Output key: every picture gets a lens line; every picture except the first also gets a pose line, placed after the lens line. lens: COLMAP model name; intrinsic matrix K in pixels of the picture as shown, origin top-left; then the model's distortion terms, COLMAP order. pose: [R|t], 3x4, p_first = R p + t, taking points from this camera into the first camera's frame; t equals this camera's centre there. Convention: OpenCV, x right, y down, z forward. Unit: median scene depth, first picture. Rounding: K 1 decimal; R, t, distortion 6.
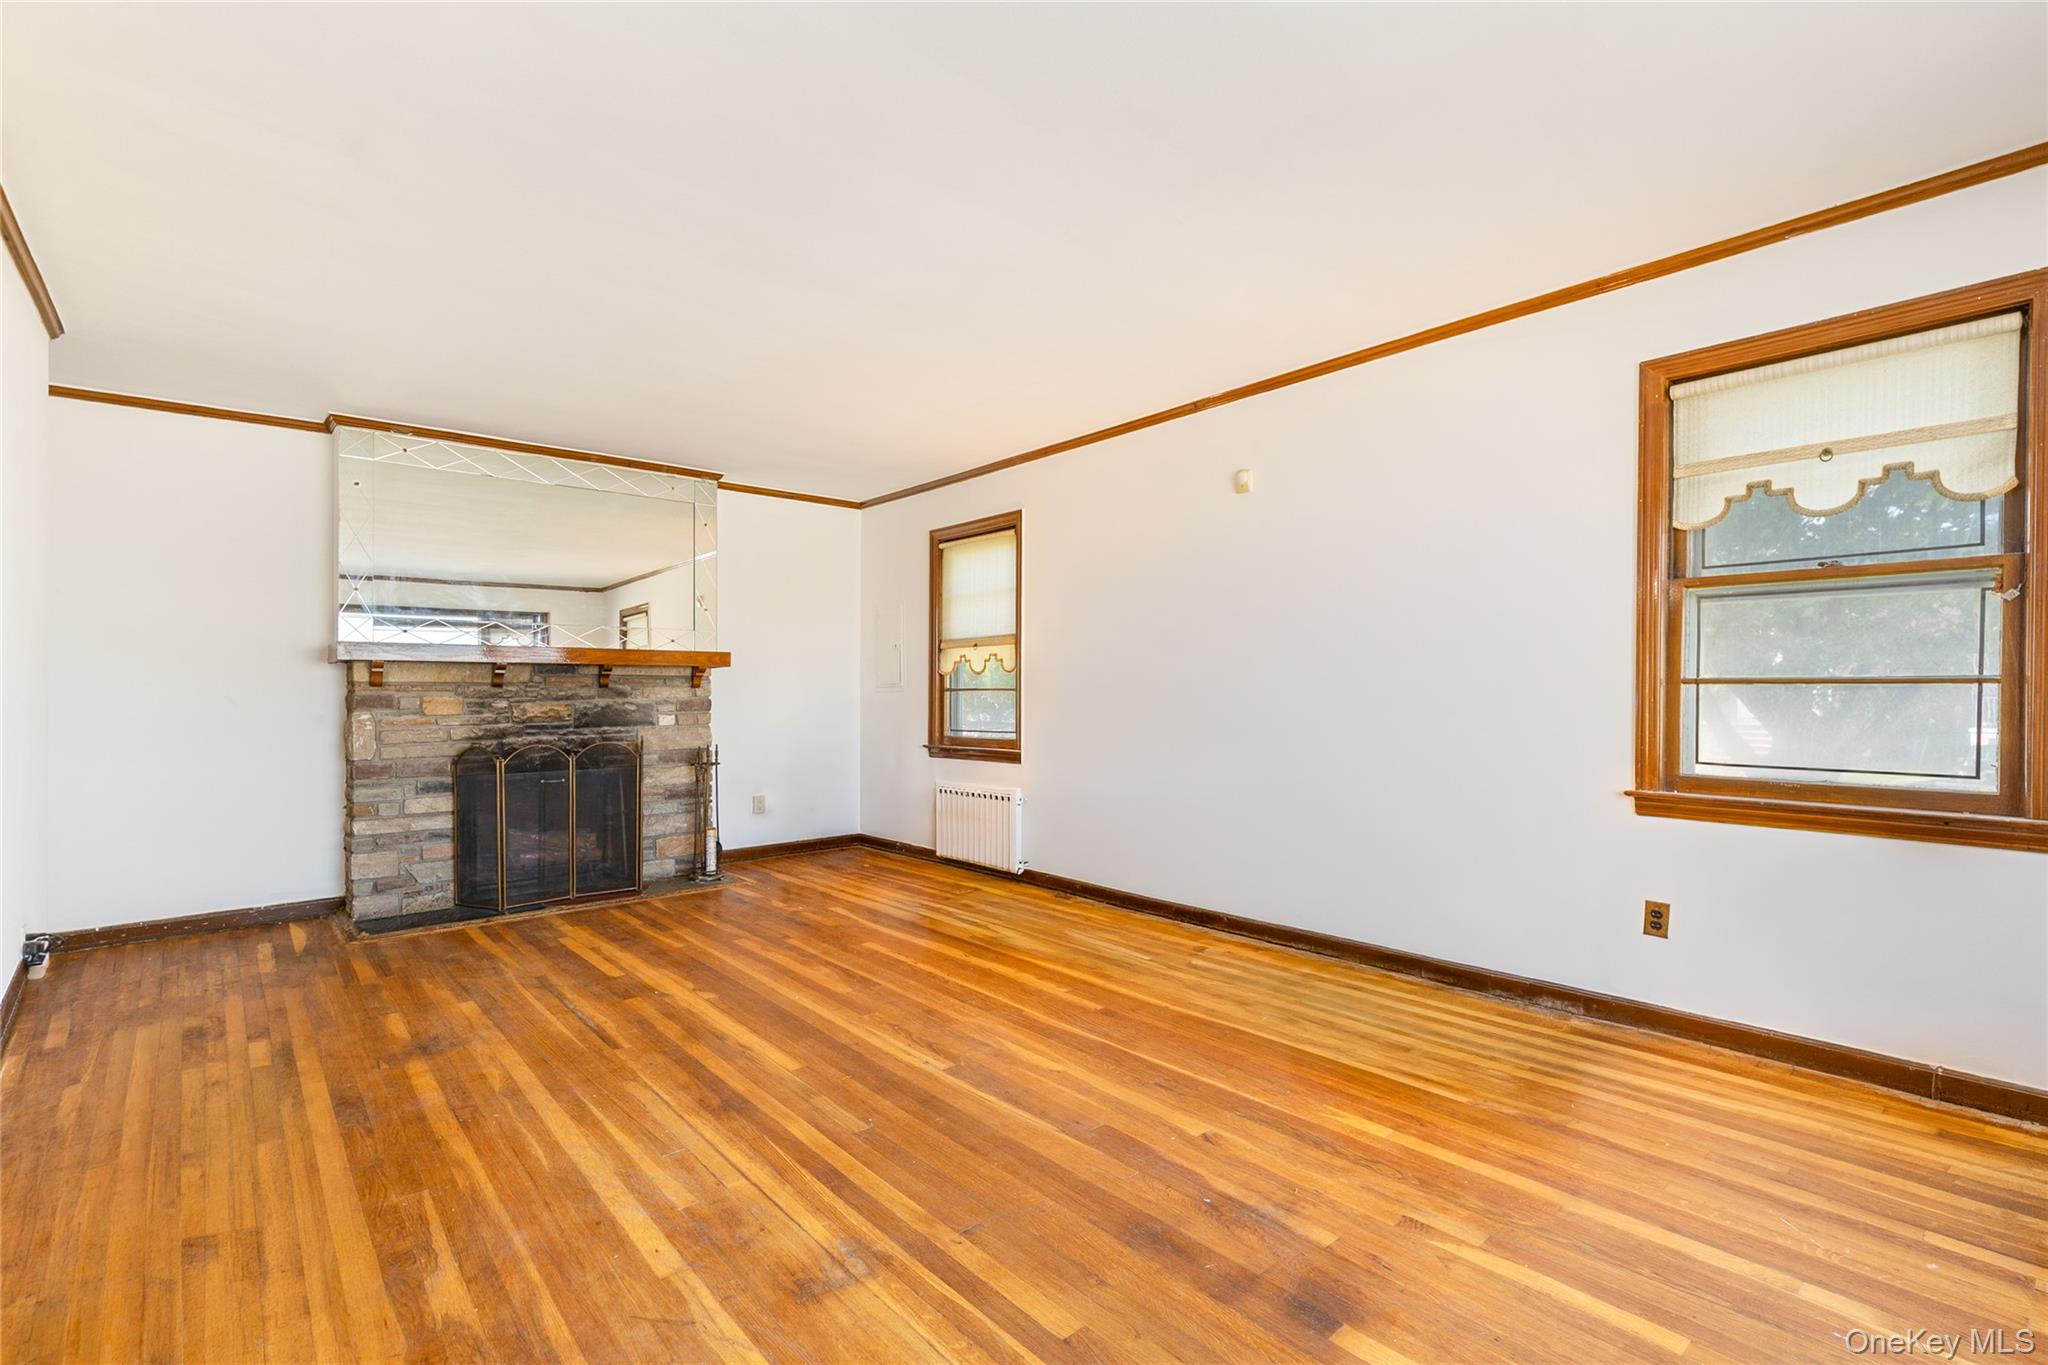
lens RADIAL K [[940.7, 0, 1016.6], [0, 940.7, 693.5], [0, 0, 1]] dist [0.012602, 0.000808]
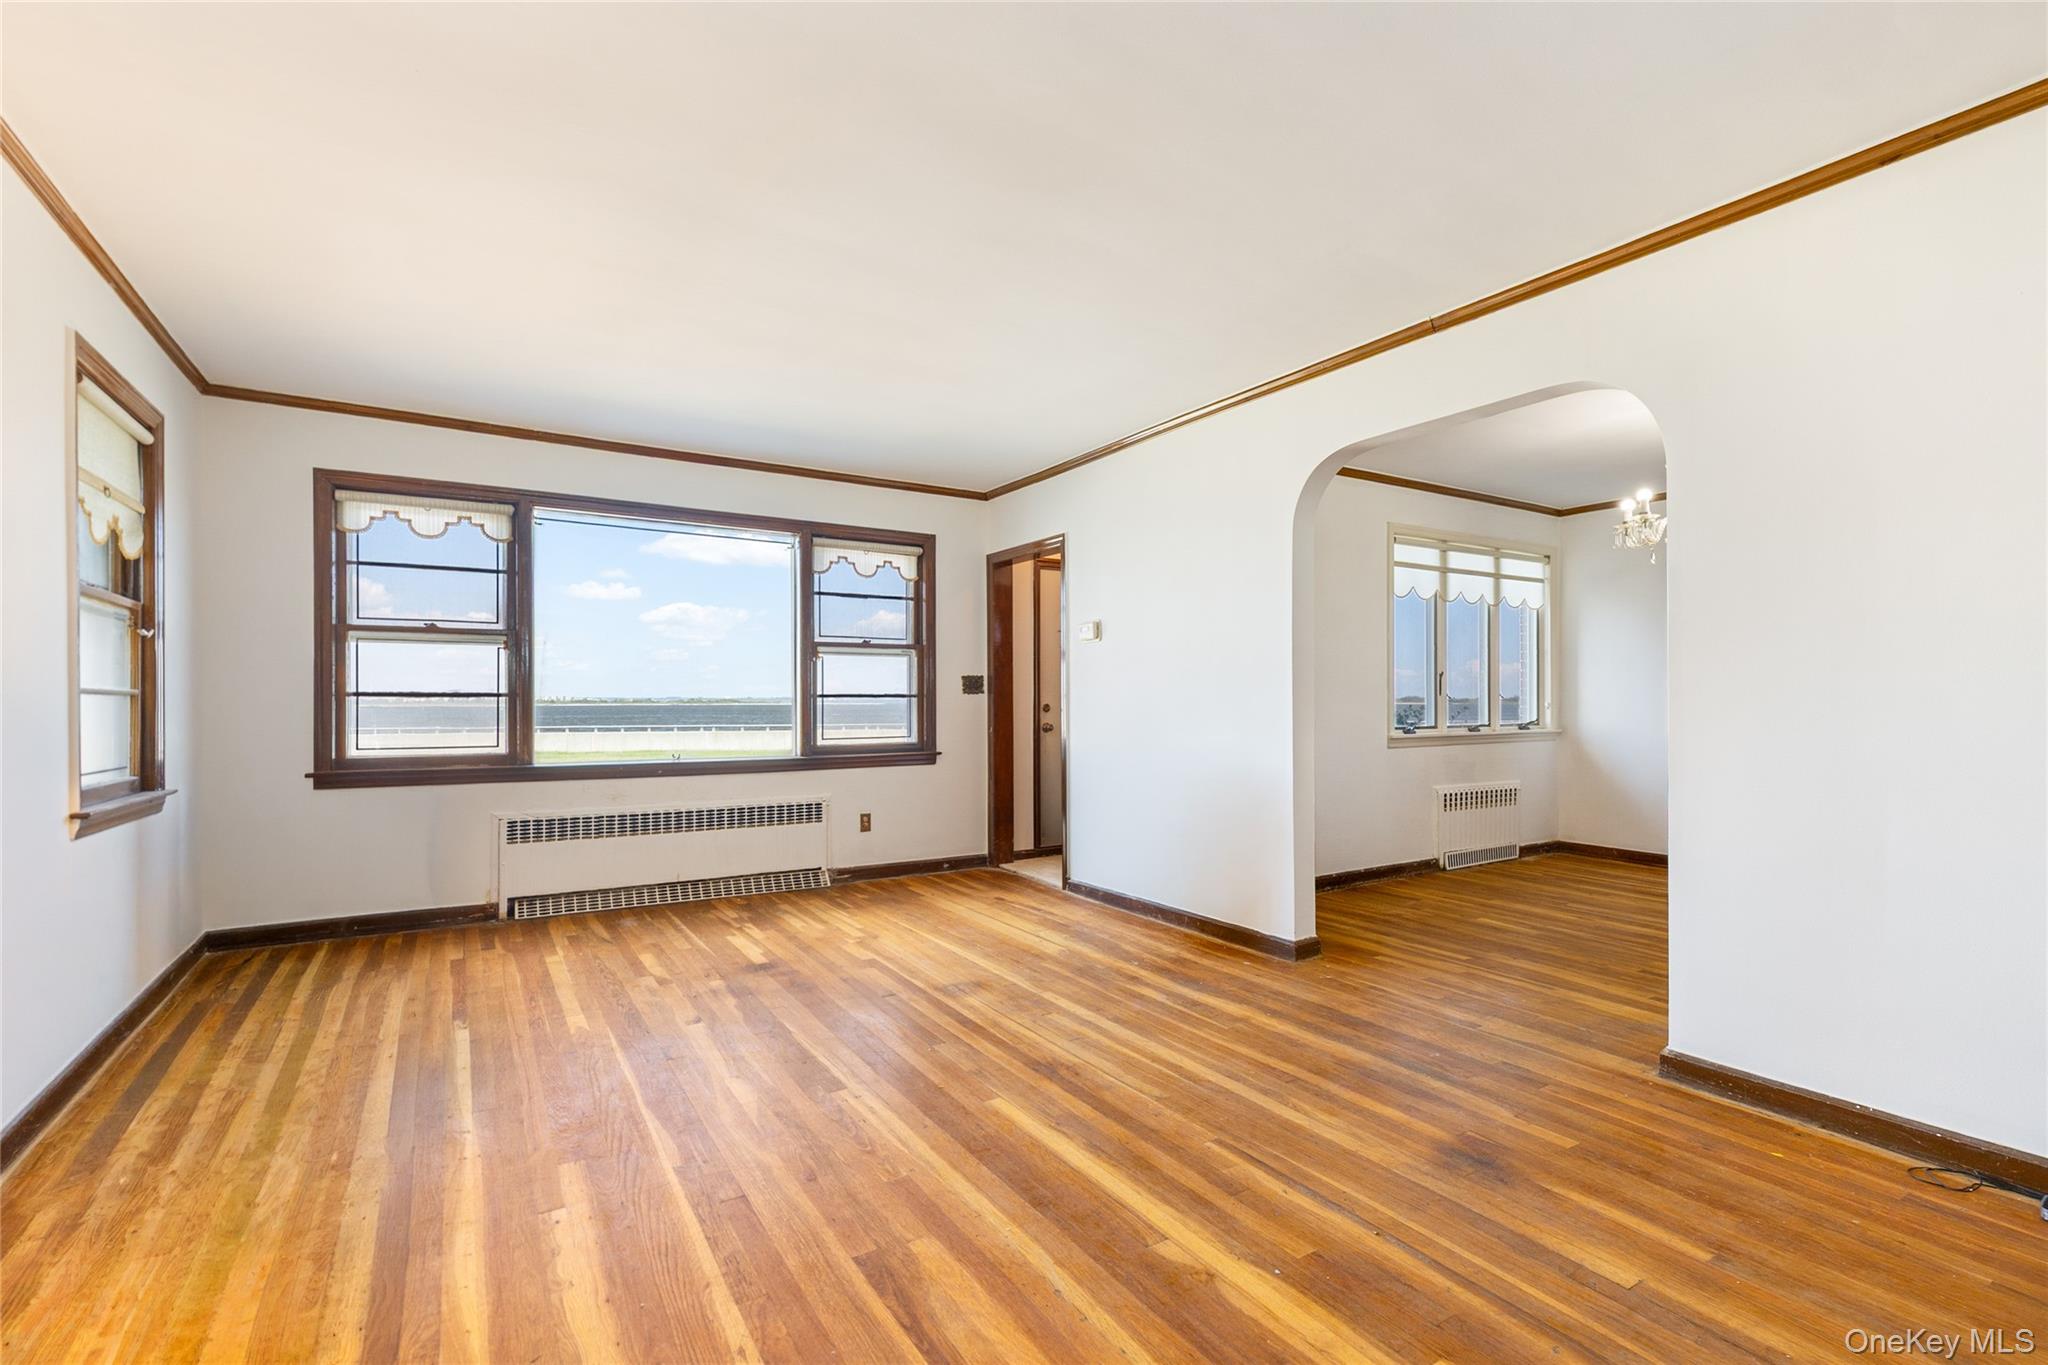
lens RADIAL K [[940.7, 0, 1055.2], [0, 940.7, 703.0], [0, 0, 1]] dist [0.012602, 0.000808]
pose [[-0.992565, 0.007578, 0.121476, -0.241656], [0.007332, 0.999970, -0.002478, 0.004998], [-0.121491, -0.001569, -0.992591, 1.130945]]
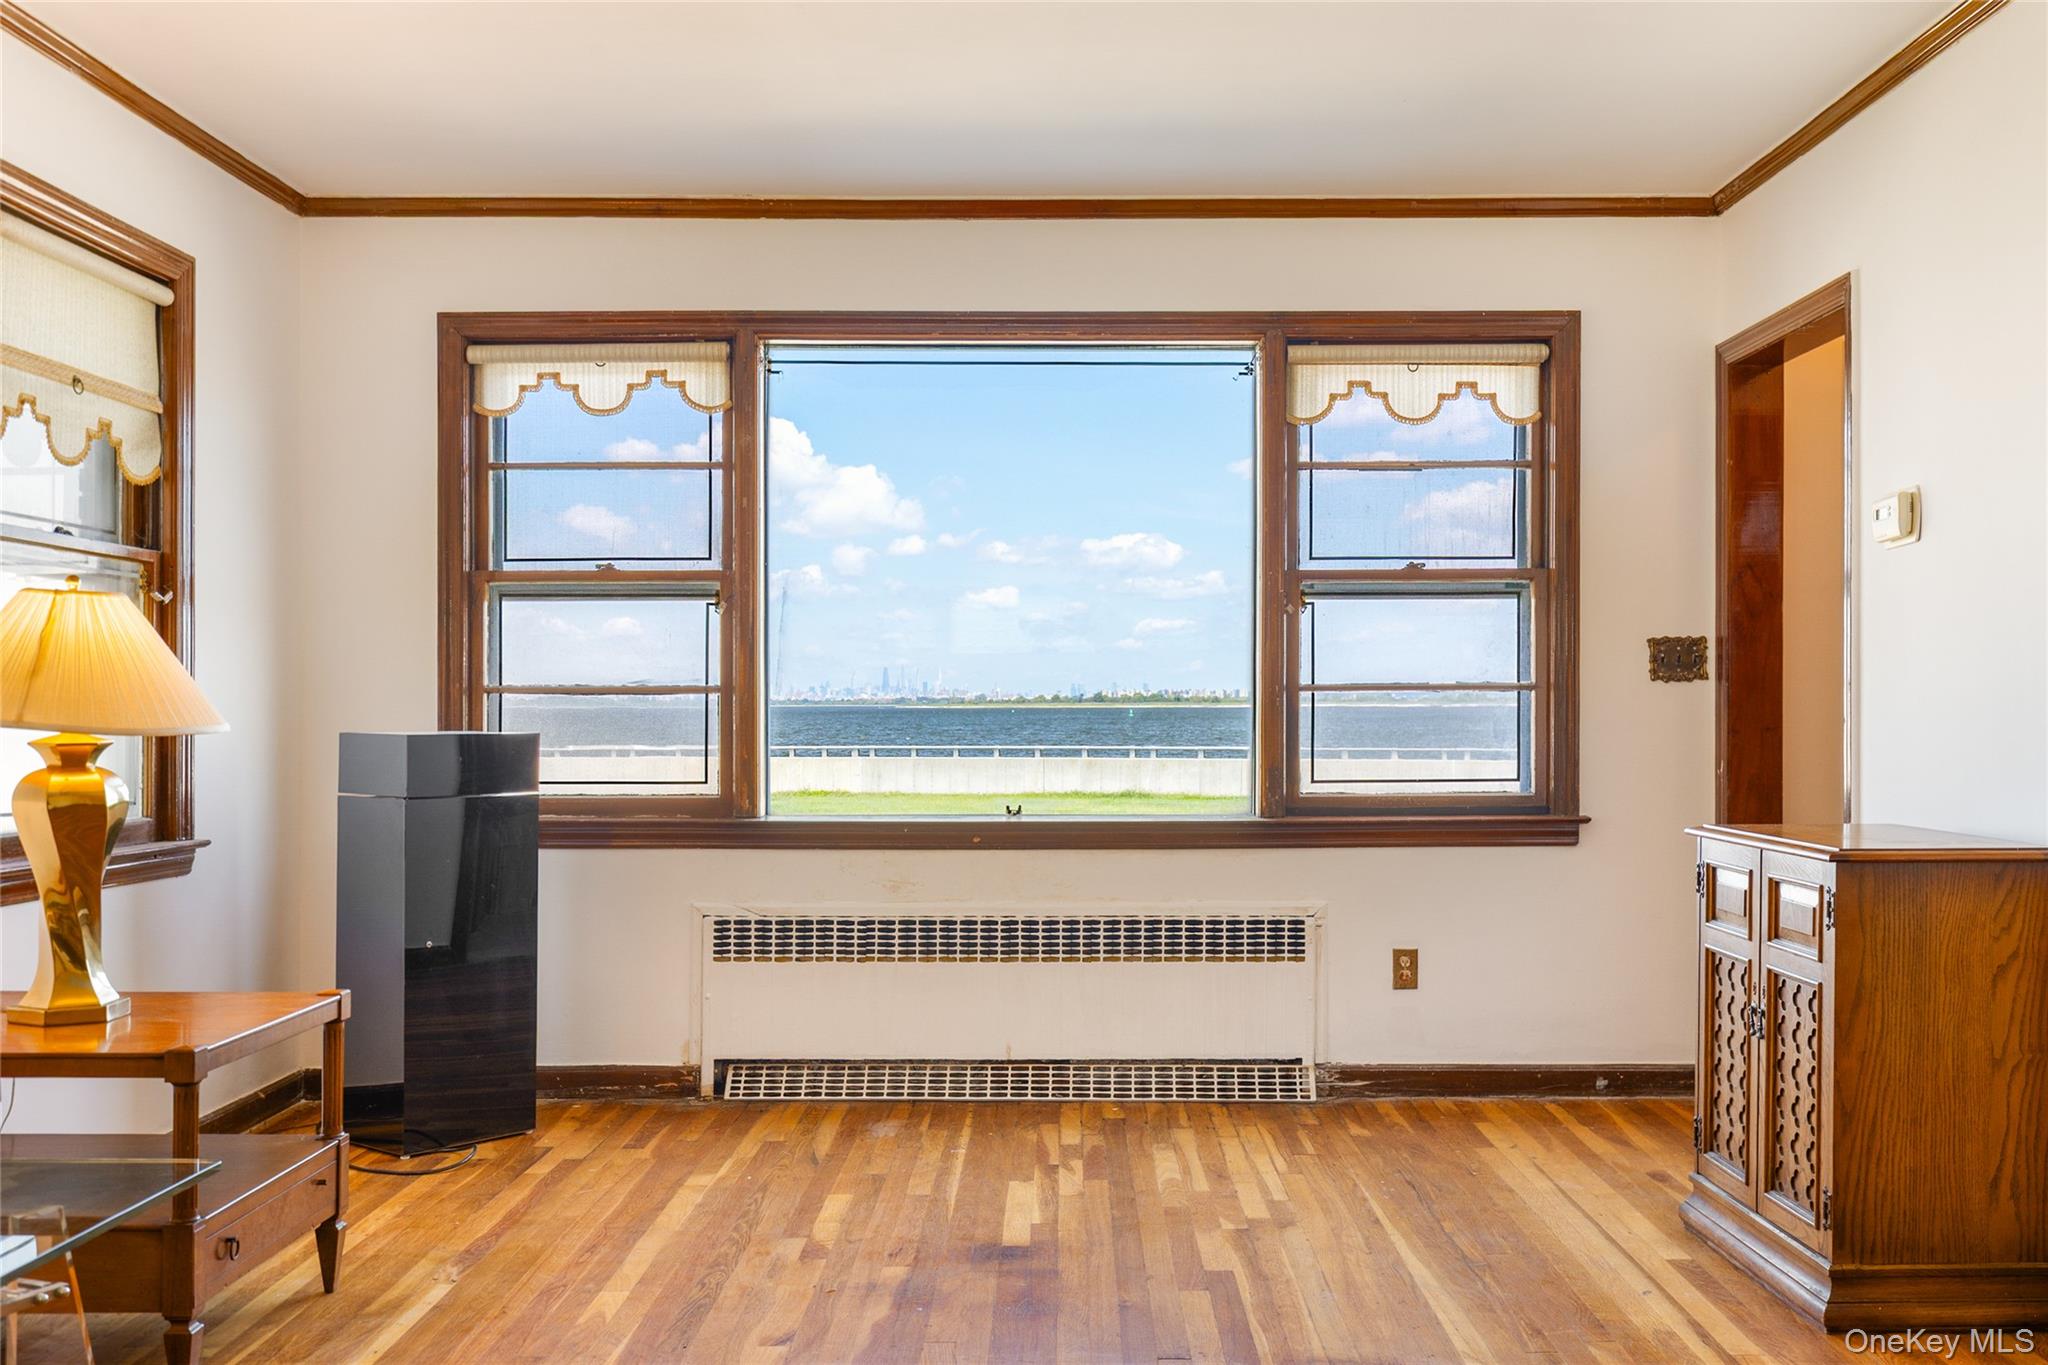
lens RADIAL K [[2016.1, 0, 1046.2], [0, 2016.1, 701.0], [0, 0, 1]] dist [0.030270, 0.000000]
pose [[-0.768986, 0.009481, 0.639196, -0.402855], [0.006191, 0.999954, -0.007383, 0.006167], [-0.639236, -0.001720, -0.769009, 1.015571]]
